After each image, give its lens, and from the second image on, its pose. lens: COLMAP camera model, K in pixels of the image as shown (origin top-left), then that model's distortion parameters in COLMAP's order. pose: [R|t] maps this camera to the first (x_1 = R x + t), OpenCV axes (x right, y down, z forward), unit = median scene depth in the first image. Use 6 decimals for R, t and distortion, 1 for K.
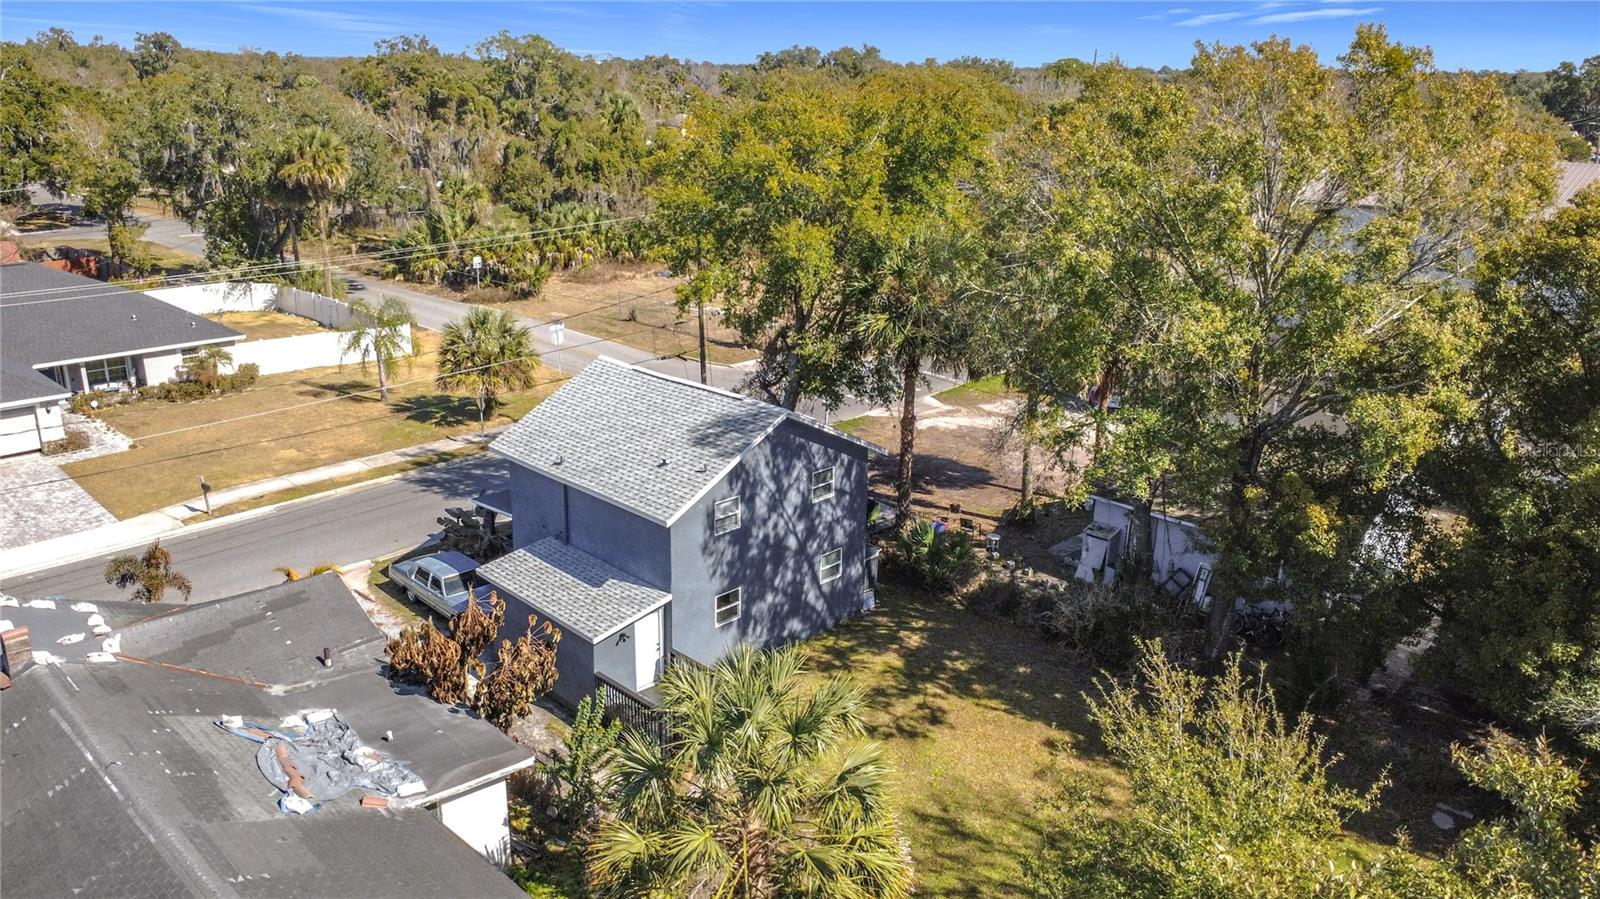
lens RADIAL K [[1144.6, 0, 800.0], [0, 1144.6, 449.5], [0, 0, 1]] dist [-0.000352, 0.000067]
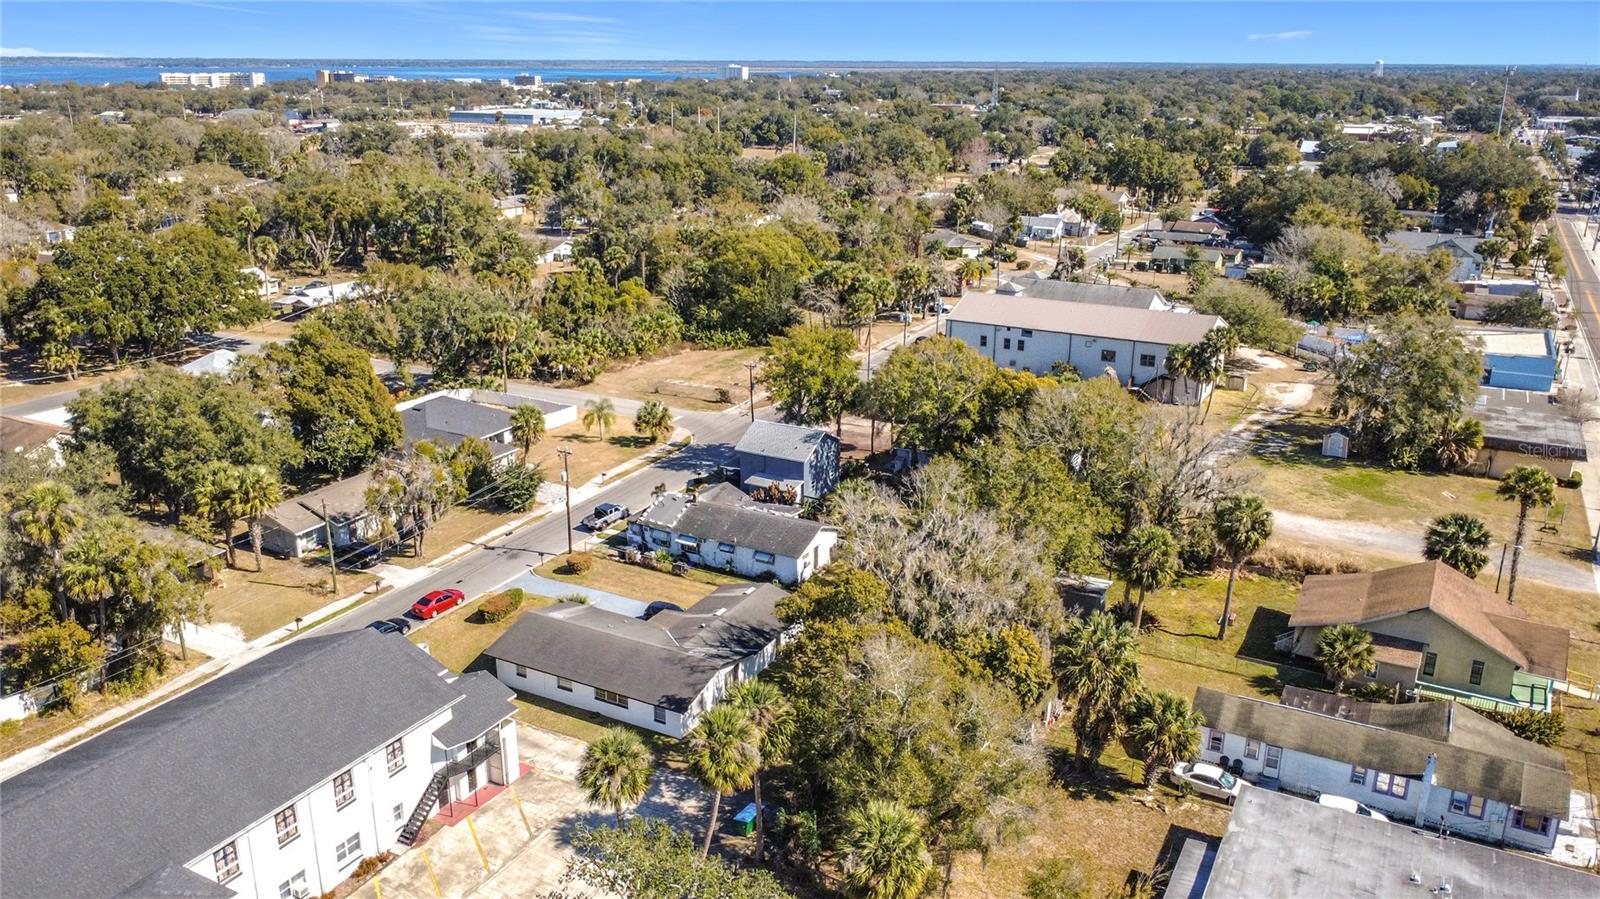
lens RADIAL K [[1206.2, 0, 800.0], [0, 1206.2, 449.5], [0, 0, 1]] dist [0.002428, 0.000903]
pose [[0.962617, -0.092152, 0.254710, -0.851634], [0.092392, 0.995661, 0.011048, -0.018819], [-0.254623, 0.012898, 0.966954, -2.175262]]
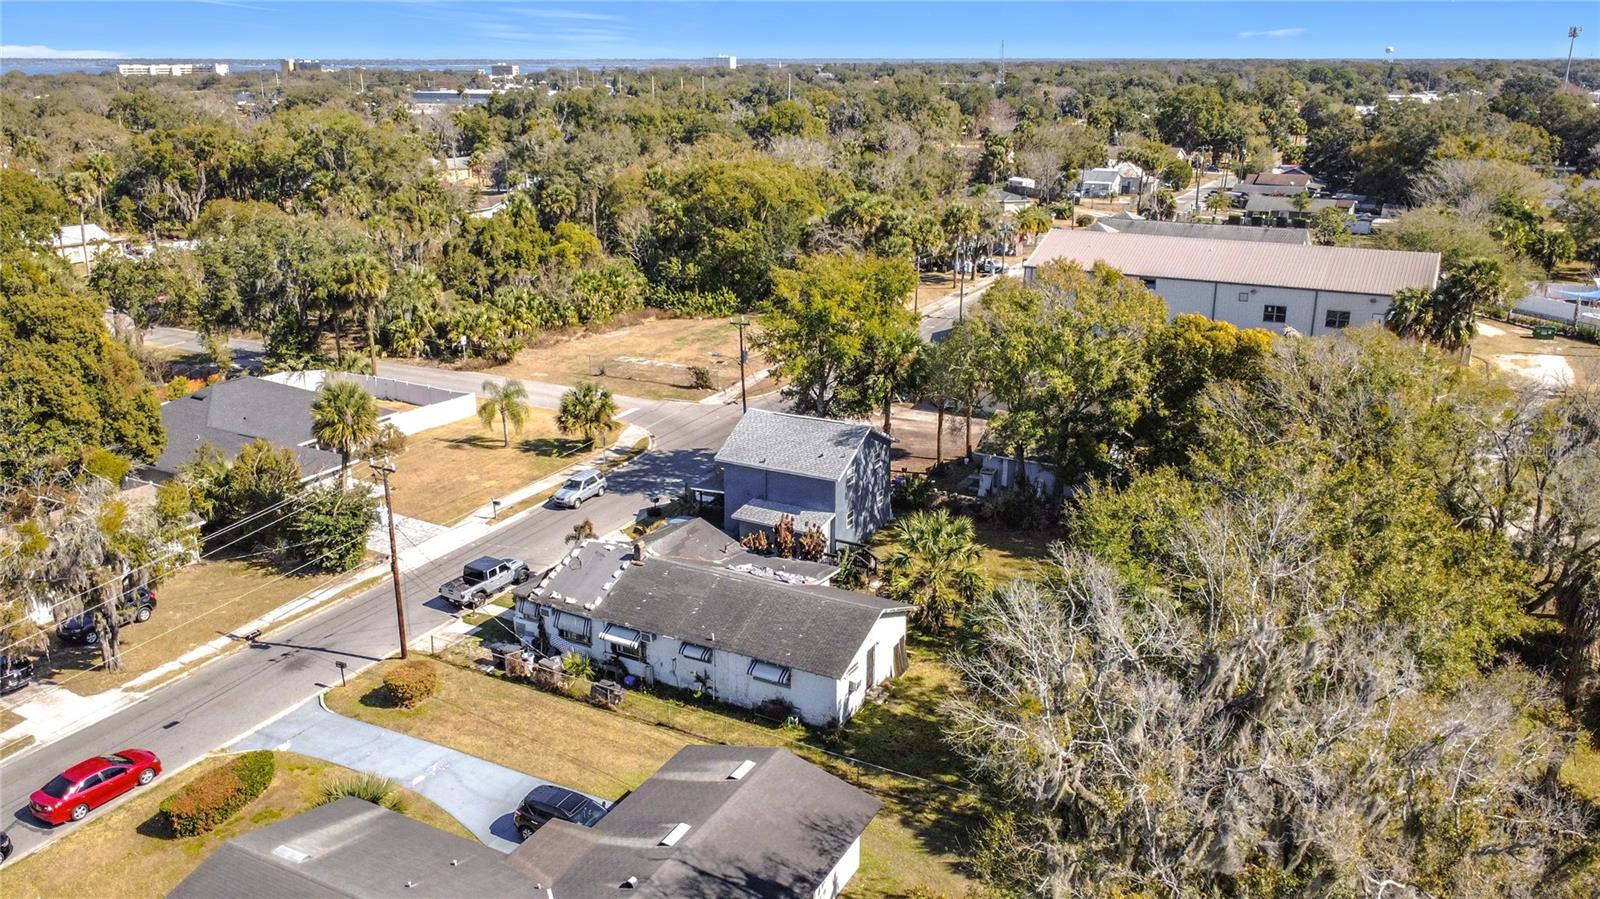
lens RADIAL K [[1206.2, 0, 800.0], [0, 1206.2, 449.5], [0, 0, 1]] dist [0.002428, 0.000903]
pose [[0.959966, -0.098887, 0.262082, -0.573637], [0.100430, 0.994916, 0.007534, -0.015256], [-0.261495, 0.019089, 0.965016, -0.916218]]
